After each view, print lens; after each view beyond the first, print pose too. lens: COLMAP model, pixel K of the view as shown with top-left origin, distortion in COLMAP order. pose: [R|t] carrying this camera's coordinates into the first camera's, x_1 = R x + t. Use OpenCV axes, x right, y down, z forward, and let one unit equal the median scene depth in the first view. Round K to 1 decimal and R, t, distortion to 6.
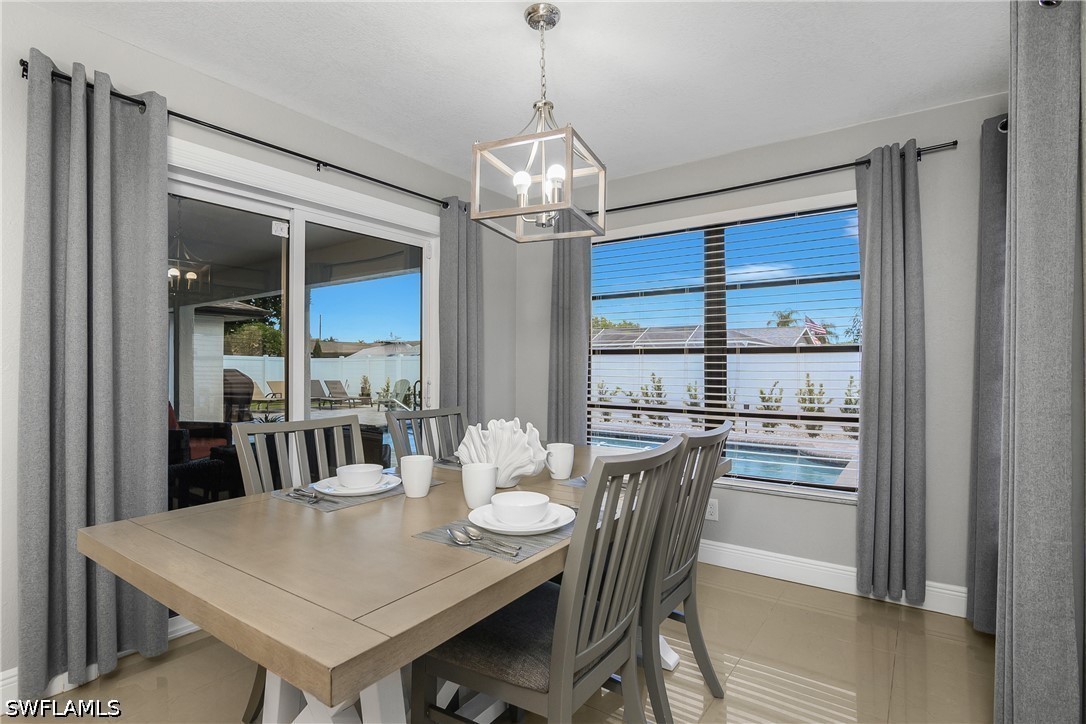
lens RADIAL K [[546.0, 0, 552.9], [0, 546.0, 361.0], [0, 0, 1]] dist [-0.023228, 0.004346]
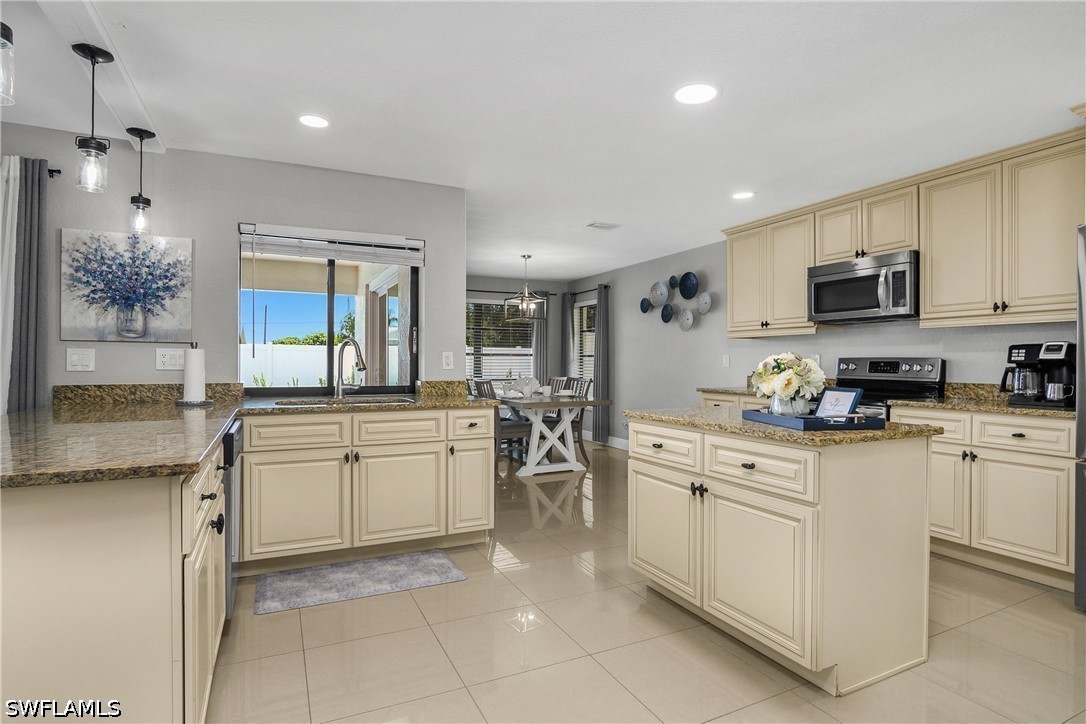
lens RADIAL K [[546.0, 0, 530.5], [0, 546.0, 367.2], [0, 0, 1]] dist [-0.023228, 0.004346]
pose [[0.495981, -0.005205, 0.868318, -1.725485], [-0.003717, 0.999960, 0.008117, 0.017262], [-0.868325, -0.007253, 0.495942, -0.411200]]
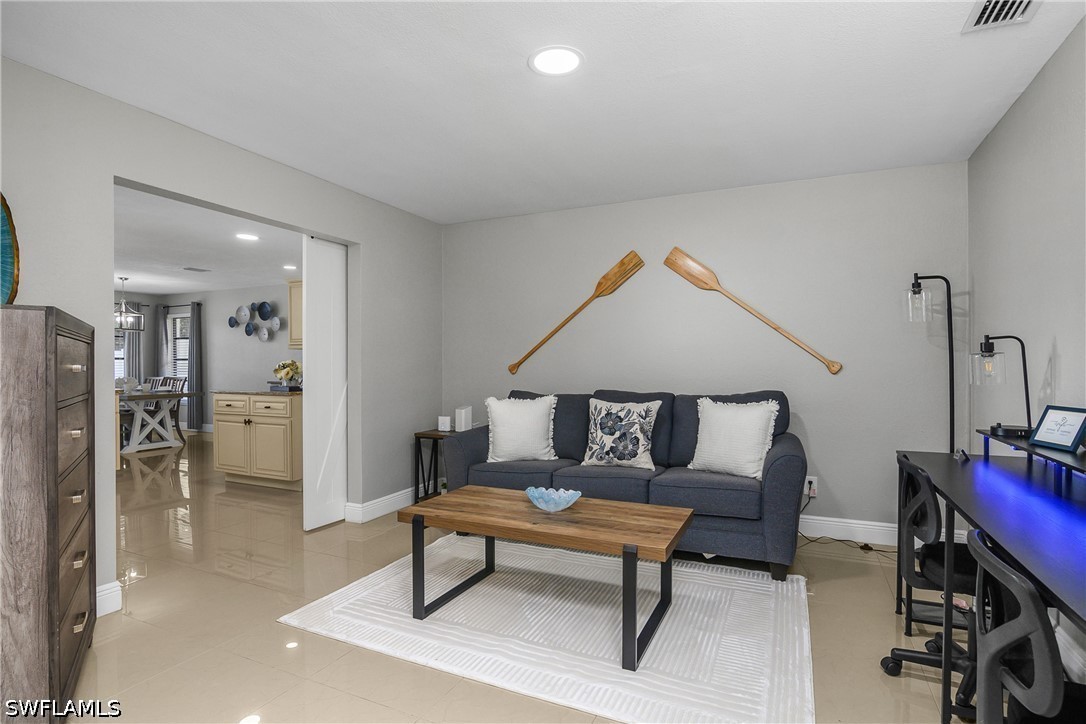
lens RADIAL K [[546.0, 0, 541.7], [0, 546.0, 366.8], [0, 0, 1]] dist [-0.023228, 0.004346]
pose [[-0.180464, -0.005662, 0.983565, -2.698816], [0.005093, 0.999965, 0.006691, 0.015653], [-0.983568, 0.006216, -0.180429, -0.805298]]
